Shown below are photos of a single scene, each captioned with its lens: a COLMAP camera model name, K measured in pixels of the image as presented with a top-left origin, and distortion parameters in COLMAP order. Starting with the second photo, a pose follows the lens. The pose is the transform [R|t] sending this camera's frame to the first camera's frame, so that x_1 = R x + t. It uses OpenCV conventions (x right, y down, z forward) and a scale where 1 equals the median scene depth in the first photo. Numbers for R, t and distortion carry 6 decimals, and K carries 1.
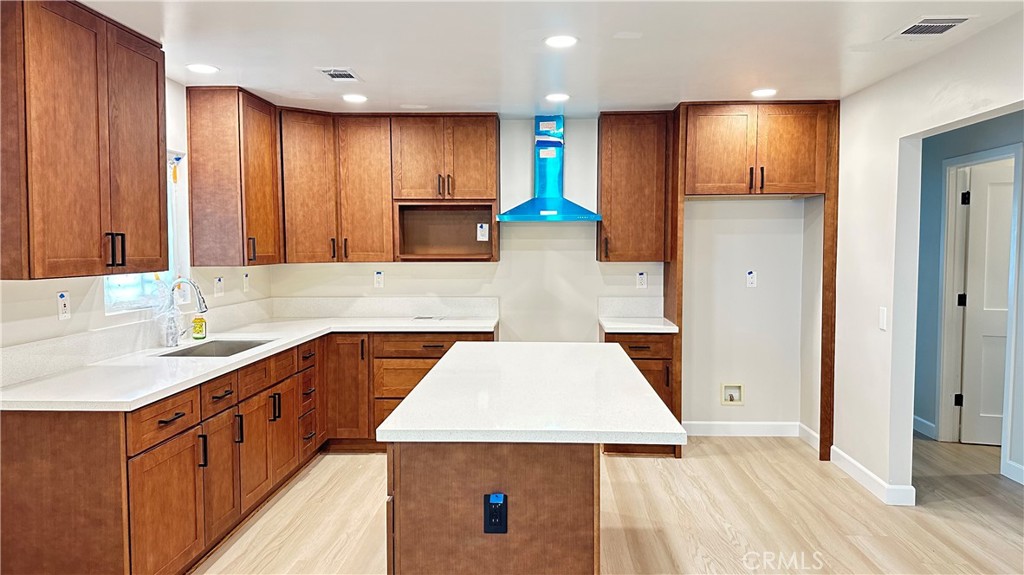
lens RADIAL K [[721.3, 0, 518.5], [0, 721.3, 285.4], [0, 0, 1]] dist [0.077938, -0.090930]
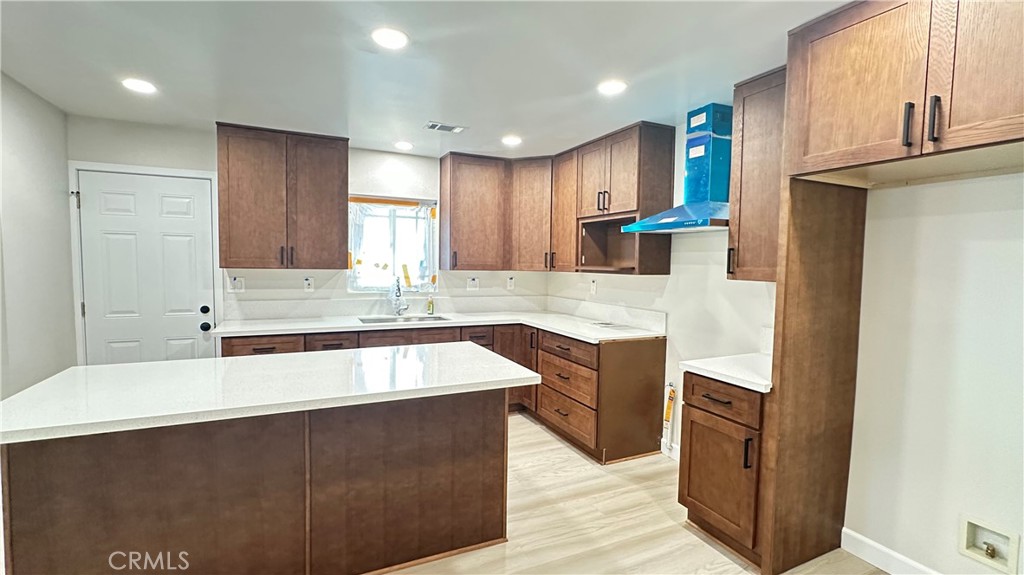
lens RADIAL K [[461.5, 0, 511.2], [0, 461.5, 289.9], [0, 0, 1]] dist [0.000890, 0.003062]
pose [[0.456213, 0.064231, -0.887550, 0.509489], [-0.065302, 0.997119, 0.038594, -0.028966], [0.887471, 0.040351, 0.459093, 0.641489]]
